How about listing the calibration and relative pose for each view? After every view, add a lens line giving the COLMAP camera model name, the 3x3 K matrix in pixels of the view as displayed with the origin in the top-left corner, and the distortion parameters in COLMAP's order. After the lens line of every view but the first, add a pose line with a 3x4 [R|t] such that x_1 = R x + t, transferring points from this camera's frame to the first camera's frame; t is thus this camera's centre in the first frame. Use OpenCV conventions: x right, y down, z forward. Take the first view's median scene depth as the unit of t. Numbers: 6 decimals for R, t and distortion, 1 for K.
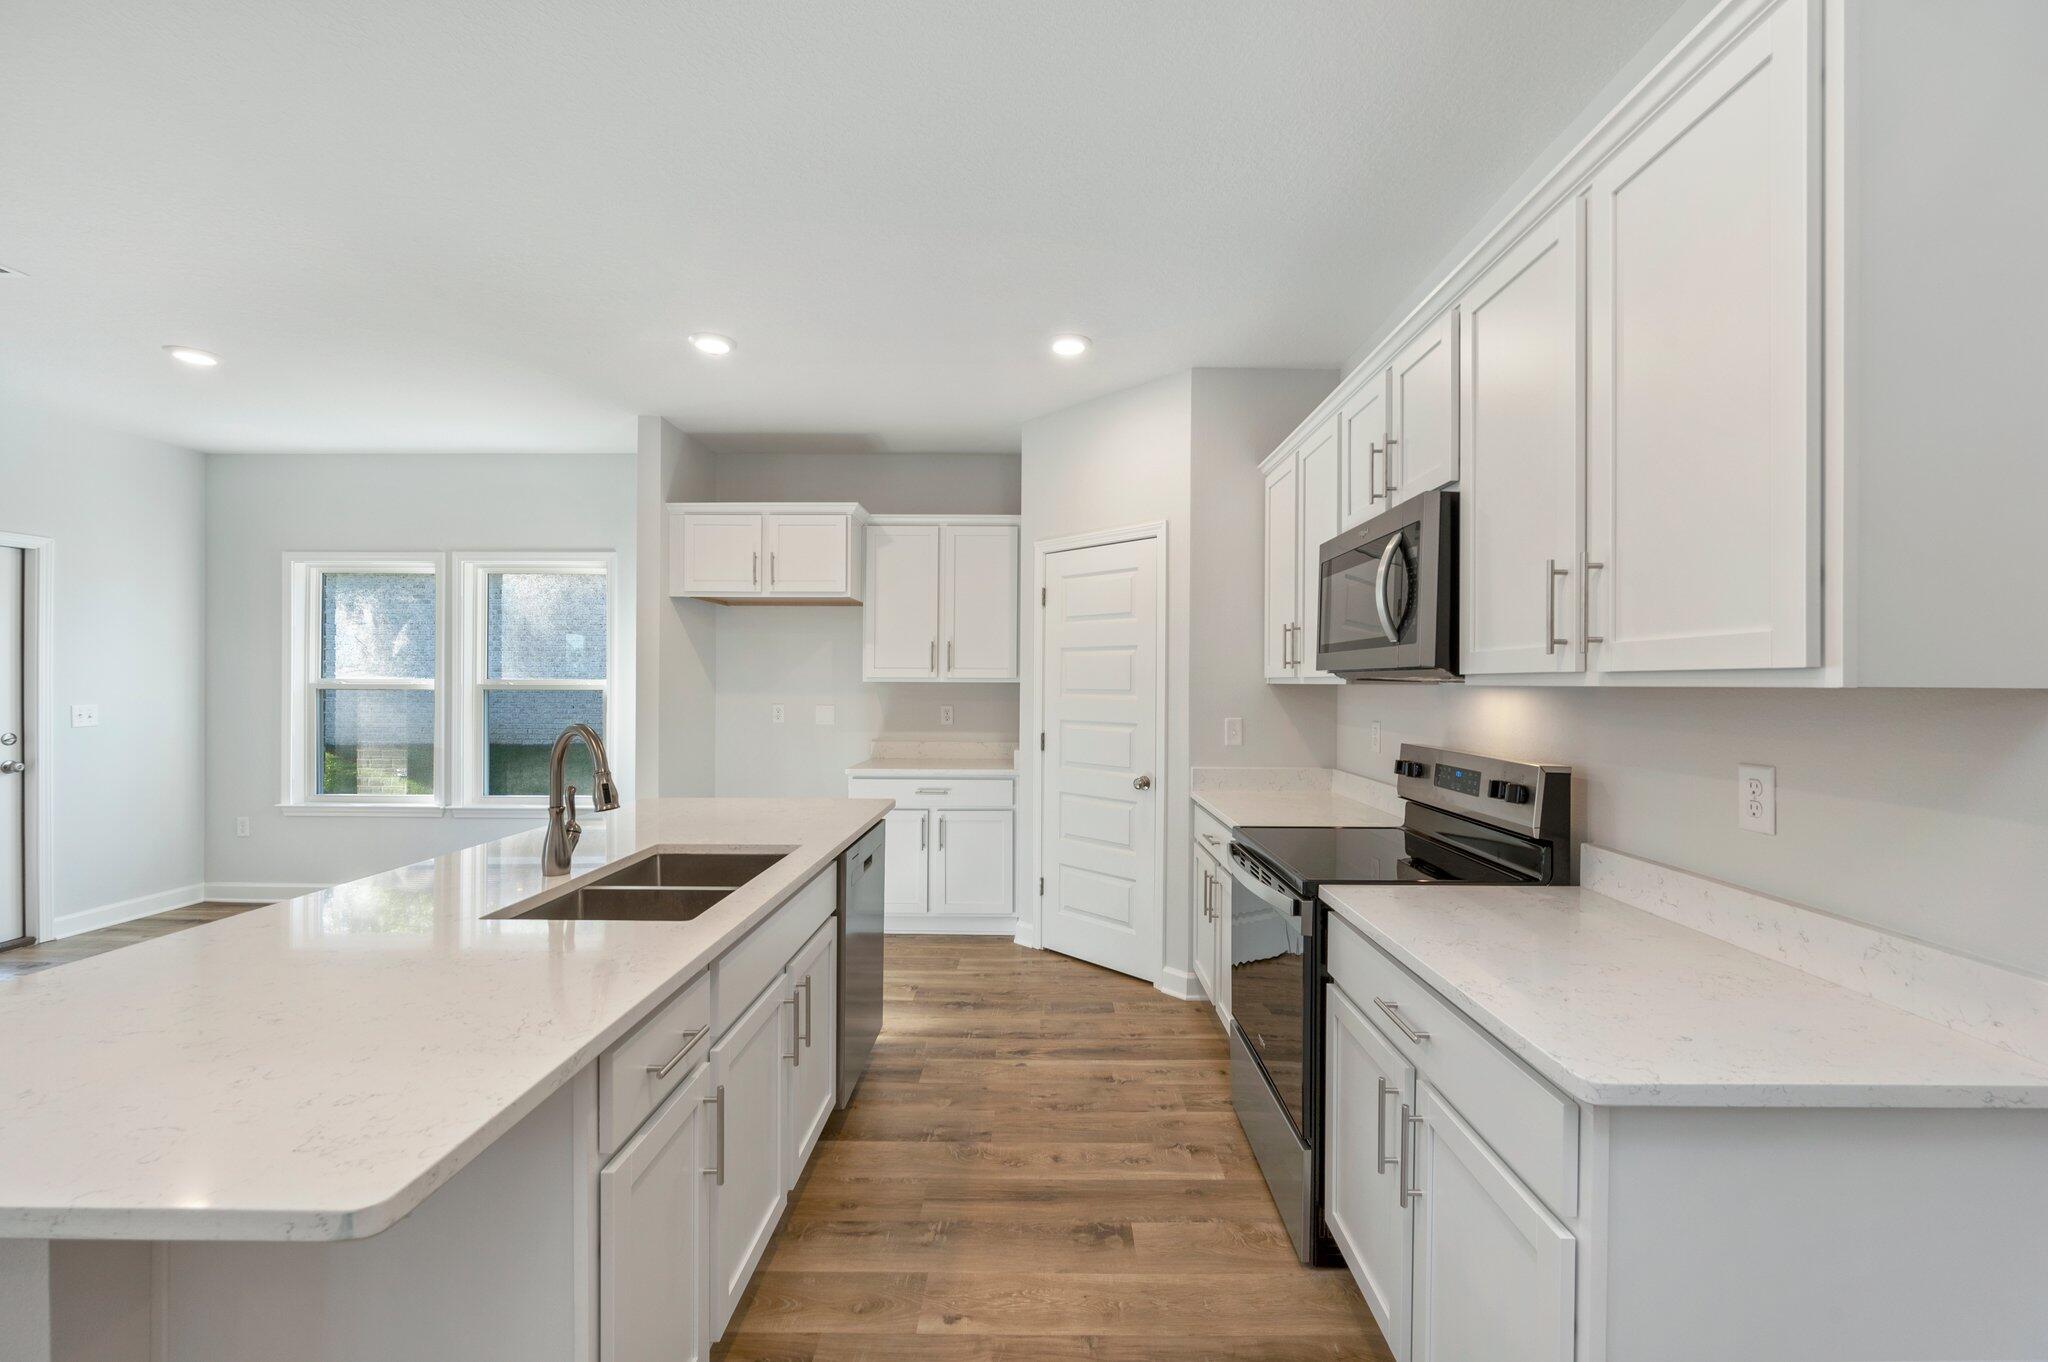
lens RADIAL K [[829.2, 0, 1031.8], [0, 829.2, 679.0], [0, 0, 1]] dist [-0.002273, -0.000674]
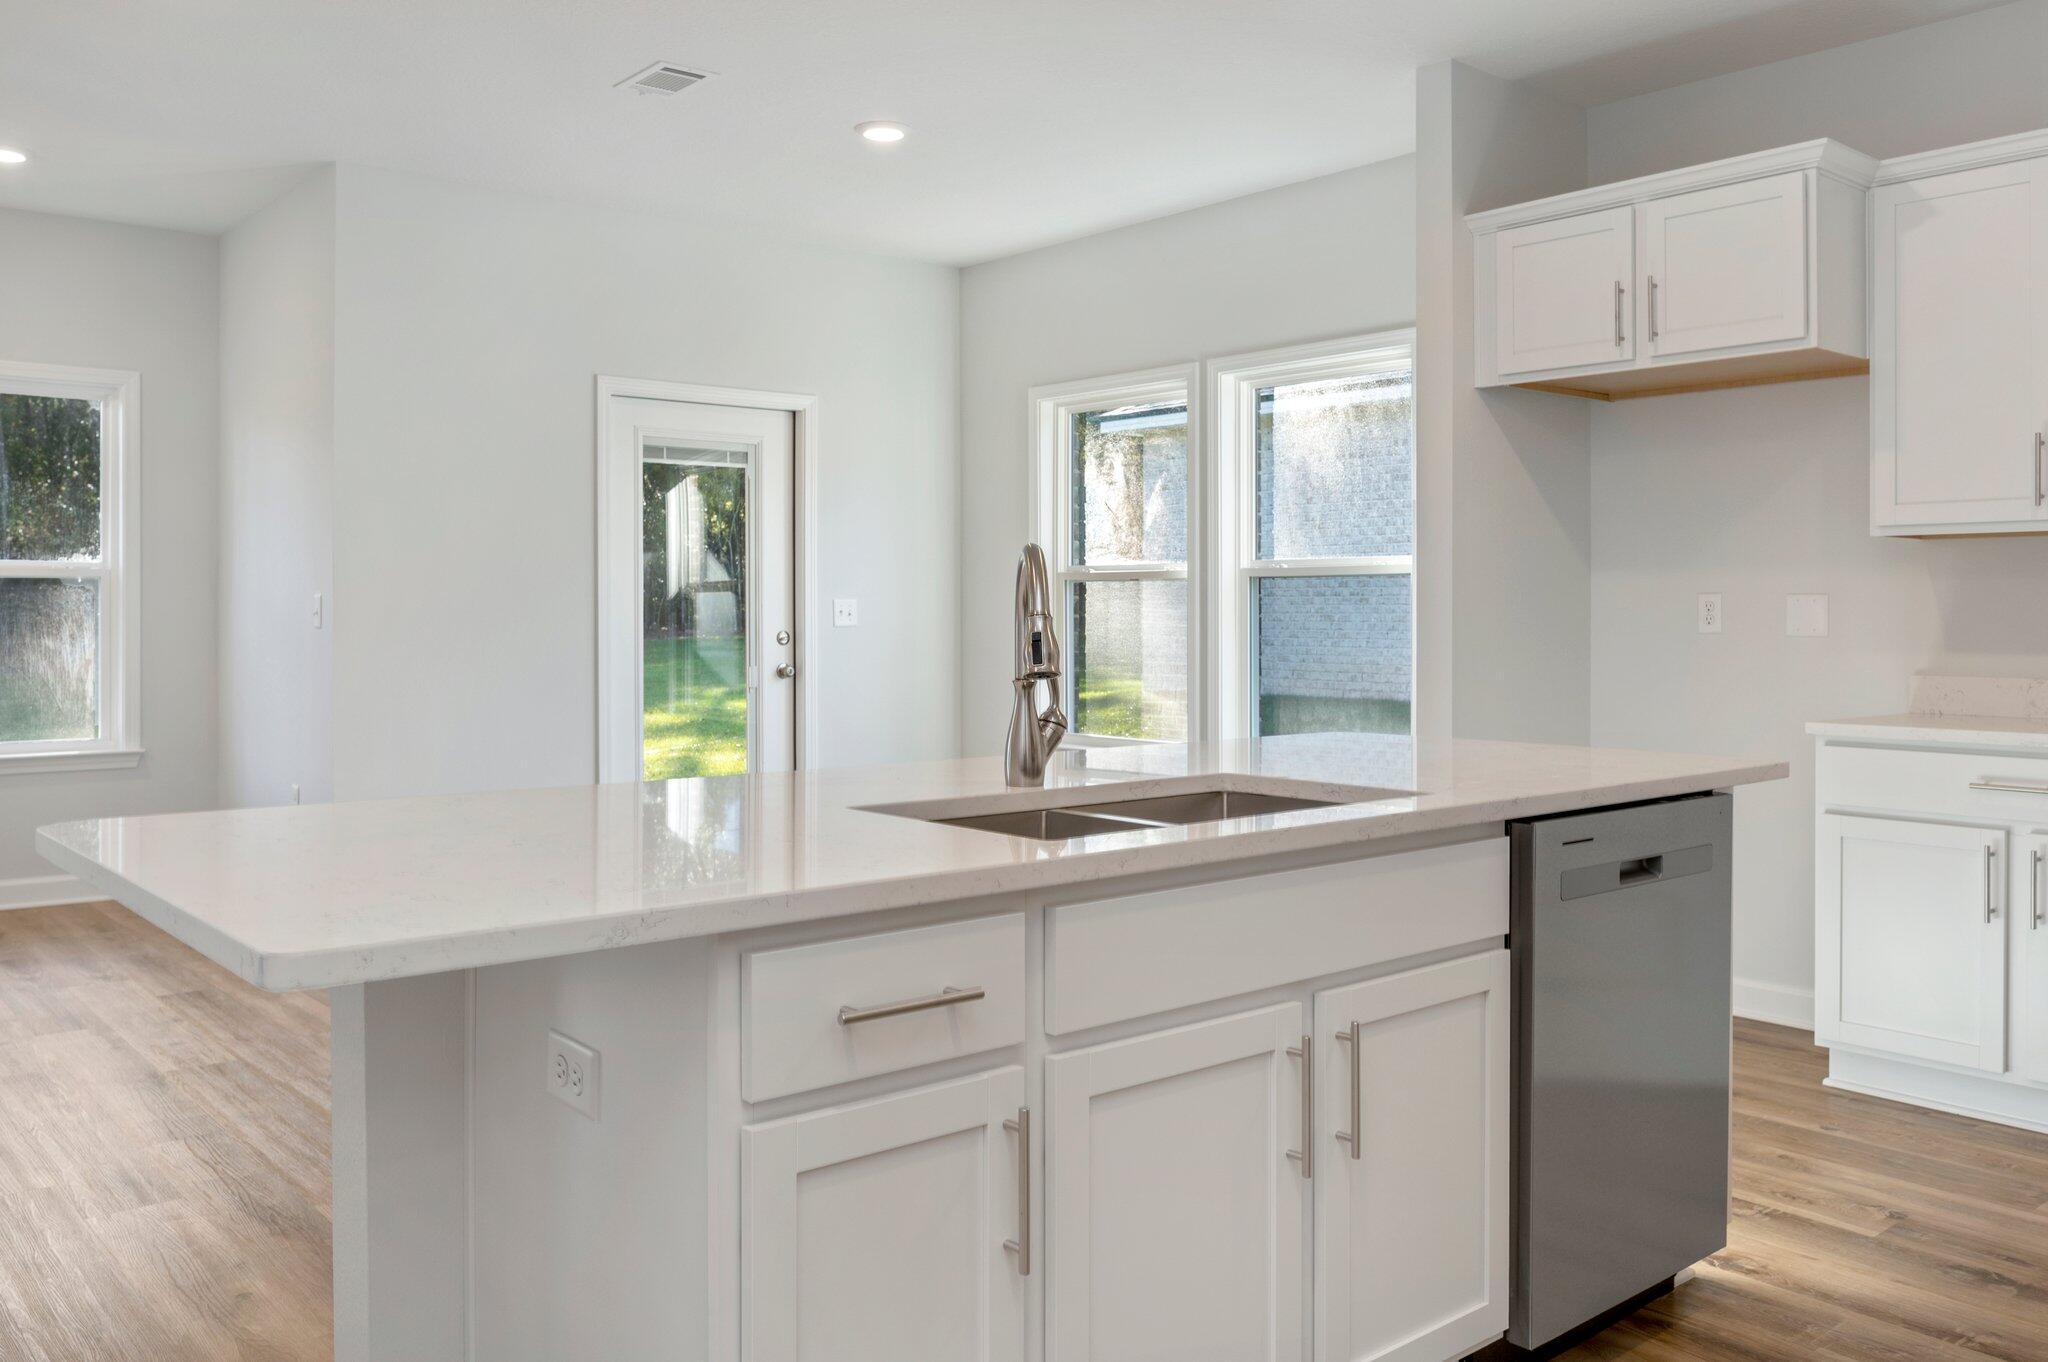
lens RADIAL K [[1628.7, 0, 1006.9], [0, 1628.7, 601.8], [0, 0, 1]] dist [-0.034736, 0.021997]
pose [[0.652069, -0.007917, -0.758118, 0.173743], [0.001537, 0.999957, -0.009121, 0.051811], [0.758158, 0.004782, 0.652053, 0.086057]]
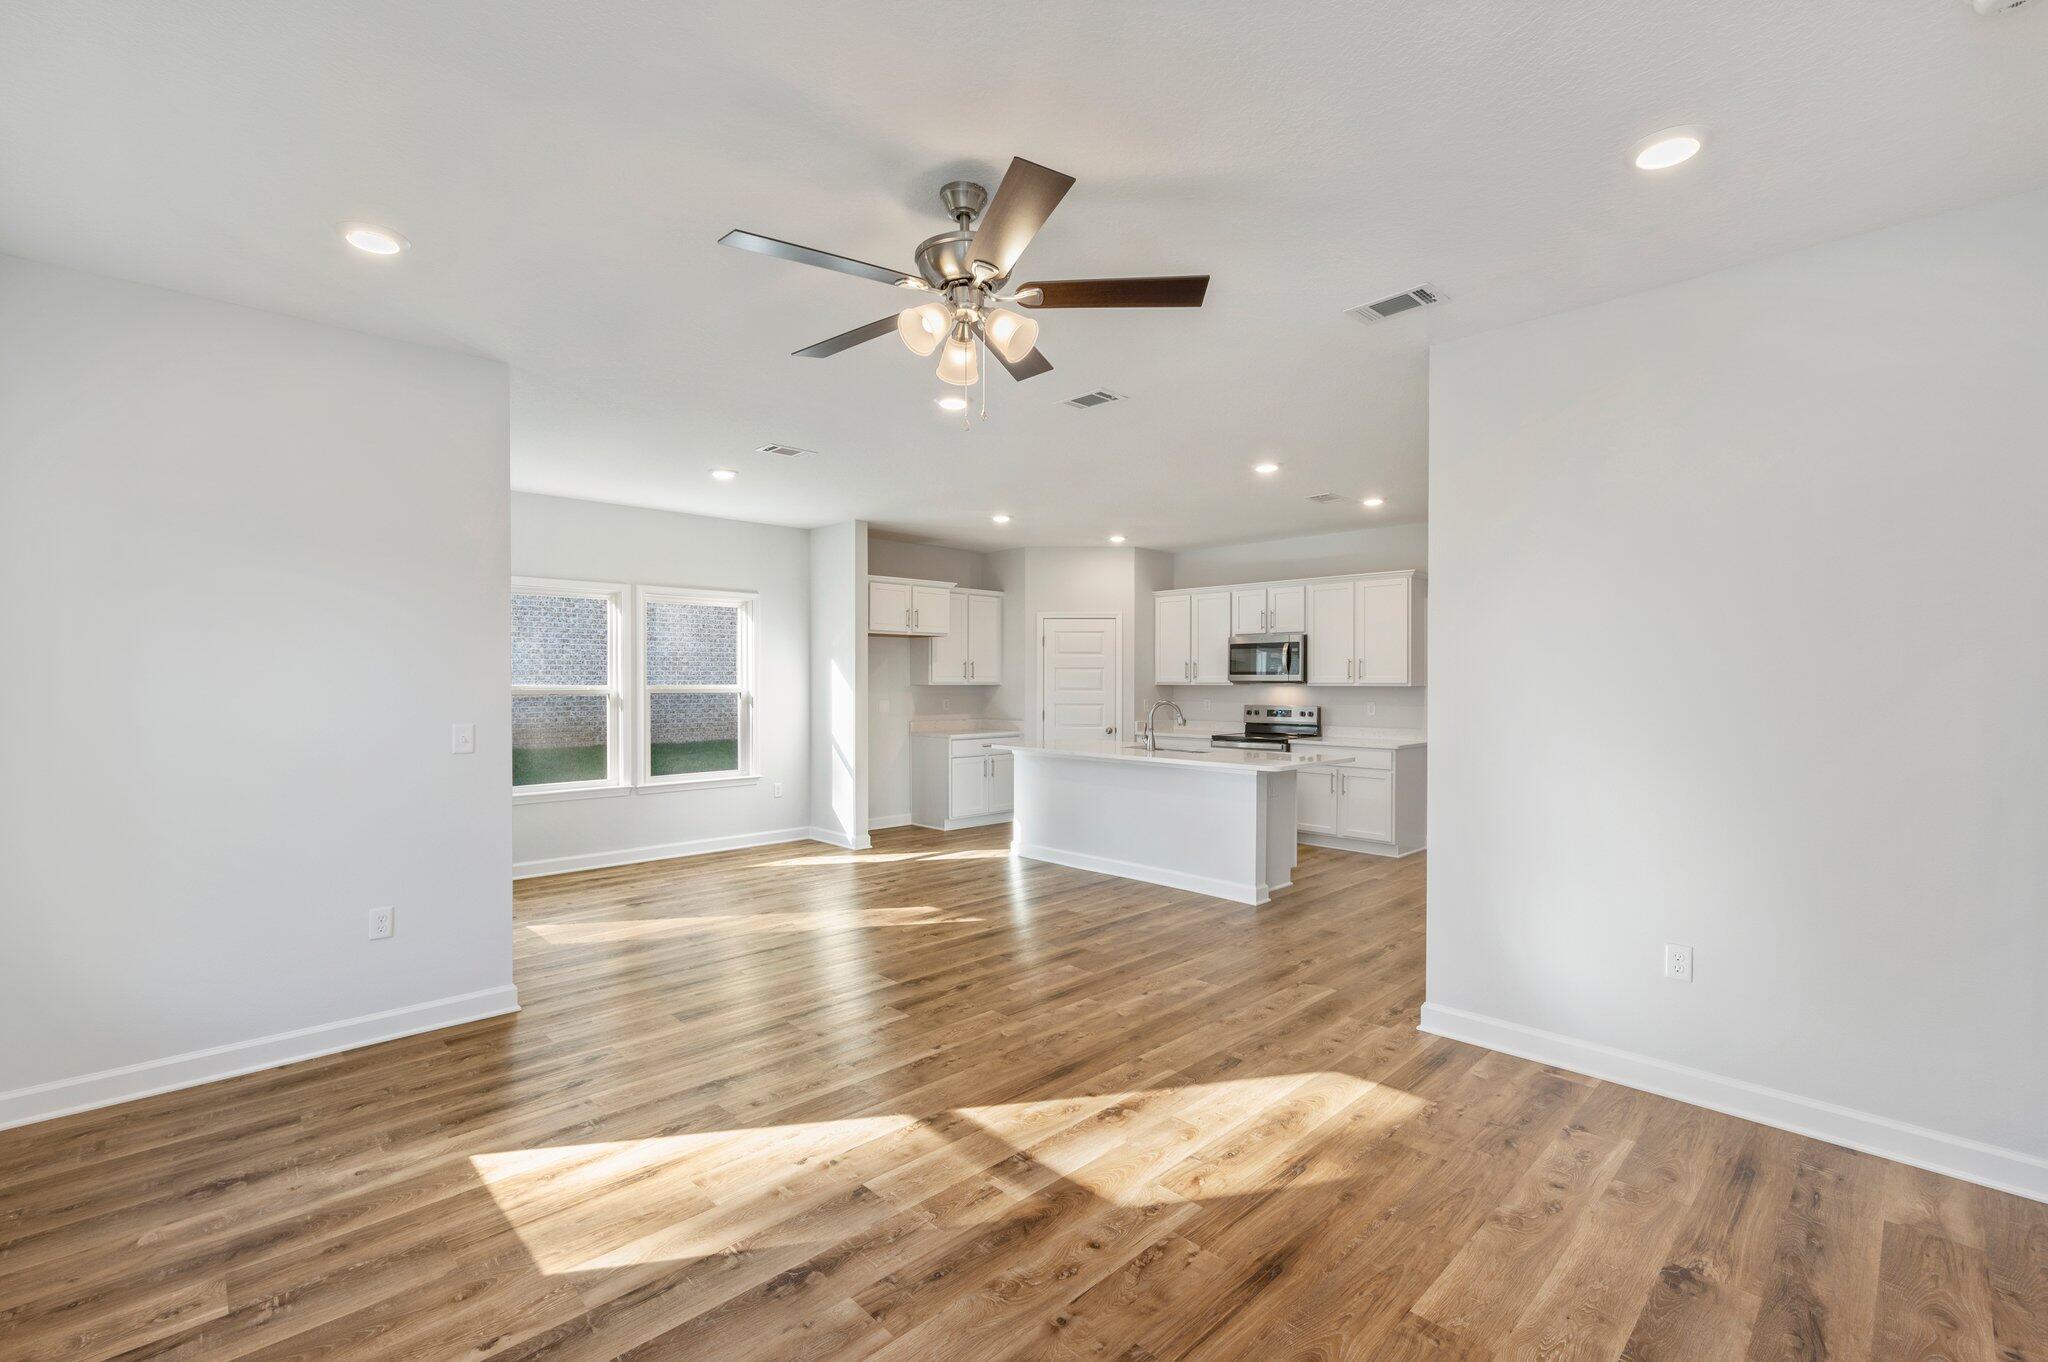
lens RADIAL K [[881.9, 0, 1017.0], [0, 881.9, 685.4], [0, 0, 1]] dist [-0.005793, -0.000504]
pose [[0.724084, -0.007280, 0.689673, -1.472474], [0.001068, 0.999955, 0.009434, -0.014779], [-0.689711, -0.006095, 0.724059, -0.462755]]
